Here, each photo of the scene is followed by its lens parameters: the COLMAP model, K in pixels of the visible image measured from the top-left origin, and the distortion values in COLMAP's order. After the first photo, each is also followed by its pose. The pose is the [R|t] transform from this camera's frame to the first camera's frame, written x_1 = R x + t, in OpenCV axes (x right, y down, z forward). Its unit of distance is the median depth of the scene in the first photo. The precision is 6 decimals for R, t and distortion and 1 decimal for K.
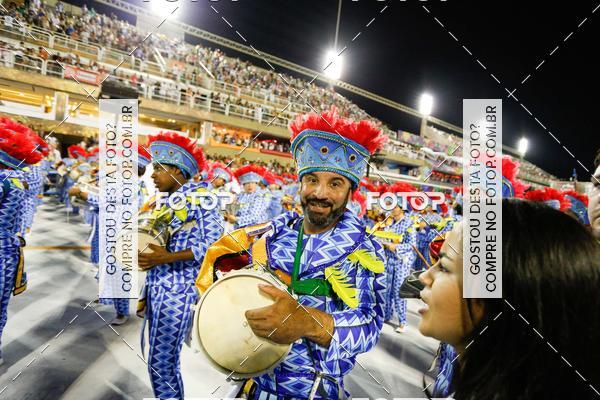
lens RADIAL K [[332.3, 0, 313.8], [0, 332.3, 198.0], [0, 0, 1]] dist [-0.025350, 0.002223]
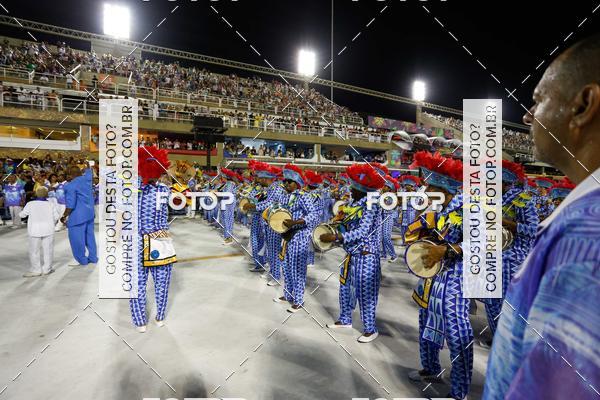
lens RADIAL K [[289.0, 0, 315.6], [0, 289.0, 198.6], [0, 0, 1]] dist [-0.051747, 0.018808]
pose [[0.983941, -0.095219, -0.150972, 0.178514], [0.095610, 0.995408, -0.004682, 0.016960], [0.150725, -0.009828, 0.988527, 0.138668]]
